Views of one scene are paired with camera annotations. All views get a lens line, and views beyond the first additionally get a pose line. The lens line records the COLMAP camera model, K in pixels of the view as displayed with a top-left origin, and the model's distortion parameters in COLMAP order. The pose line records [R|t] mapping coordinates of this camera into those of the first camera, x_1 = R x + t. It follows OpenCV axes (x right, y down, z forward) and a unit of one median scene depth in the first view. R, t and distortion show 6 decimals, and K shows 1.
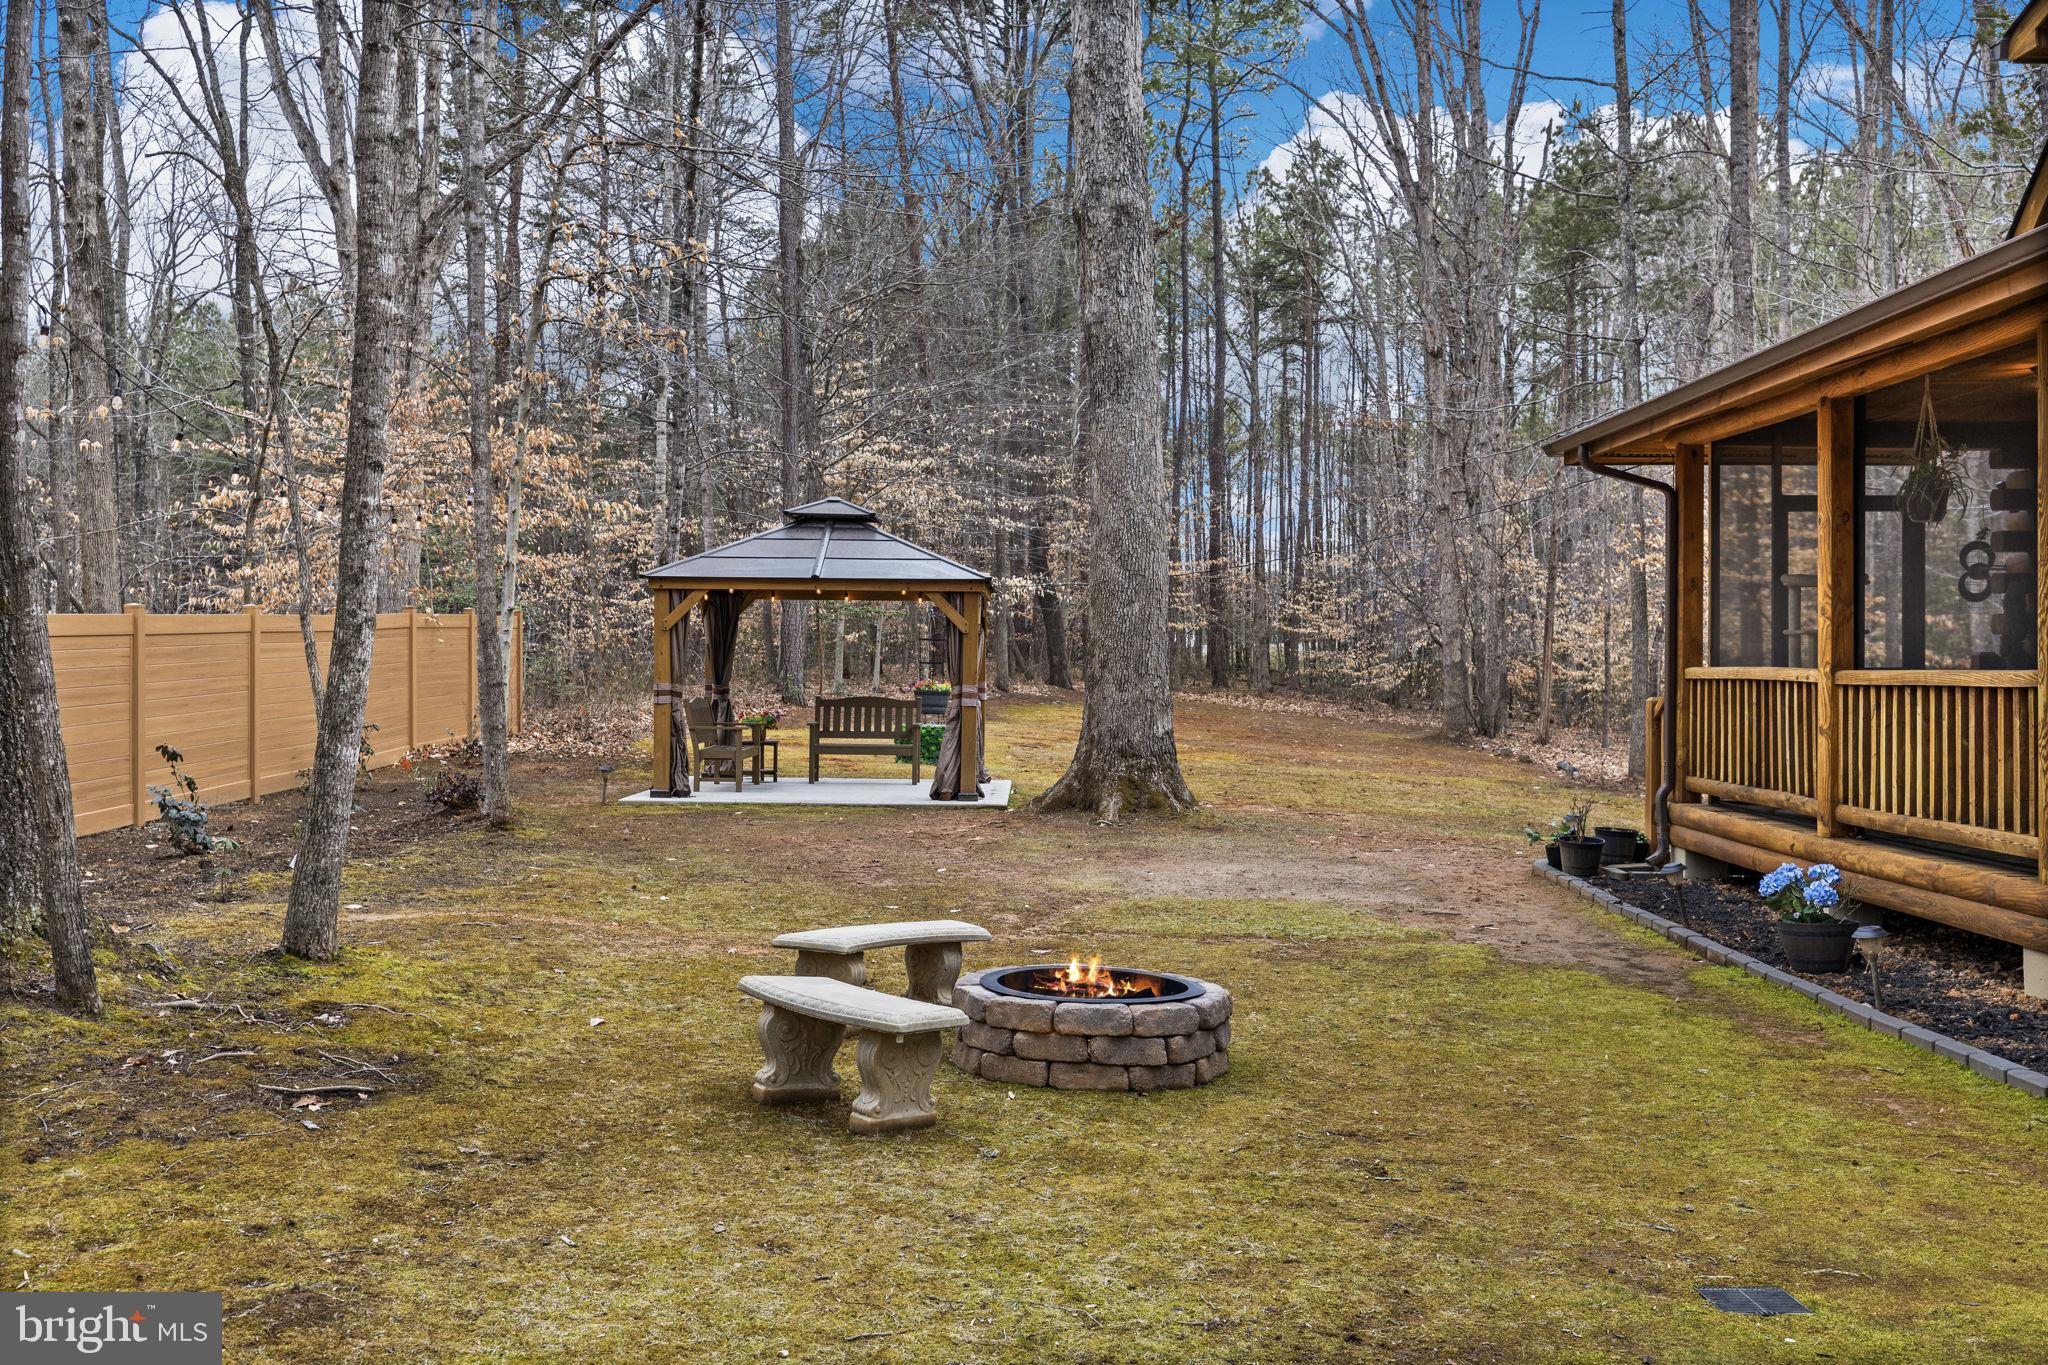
lens RADIAL K [[1792.0, 0, 1025.6], [0, 1792.0, 670.0], [0, 0, 1]] dist [-0.018311, 0.000944]
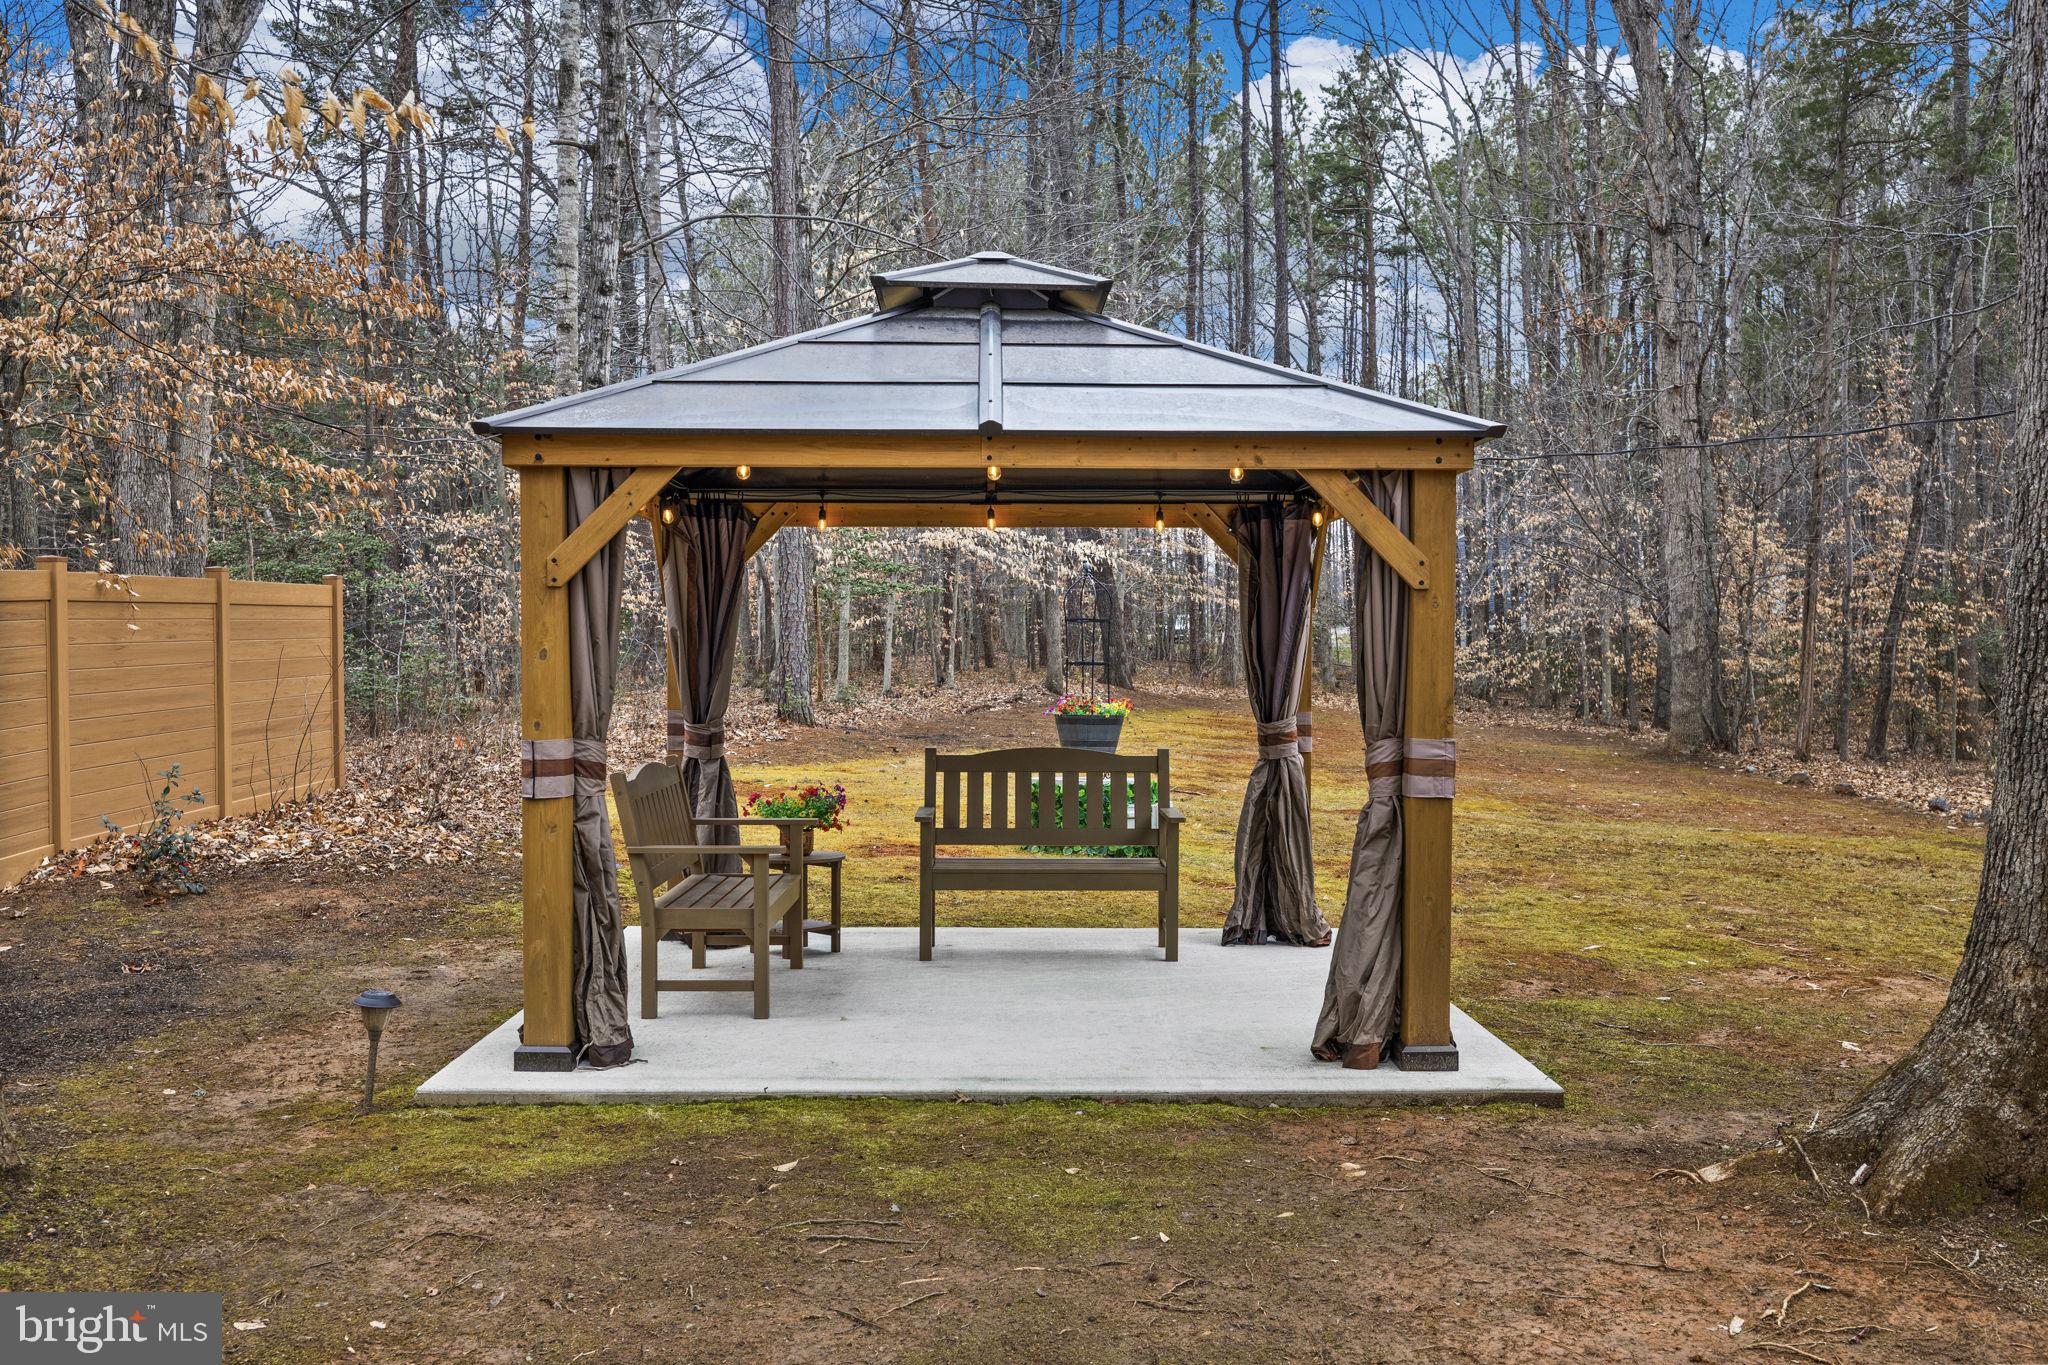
lens RADIAL K [[1792.0, 0, 1028.9], [0, 1792.0, 683.4], [0, 0, 1]] dist [-0.018311, 0.000944]
pose [[0.999629, -0.007990, 0.026029, -0.099516], [0.007647, 0.999883, 0.013223, -0.006107], [-0.026131, -0.013019, 0.999574, 0.546847]]
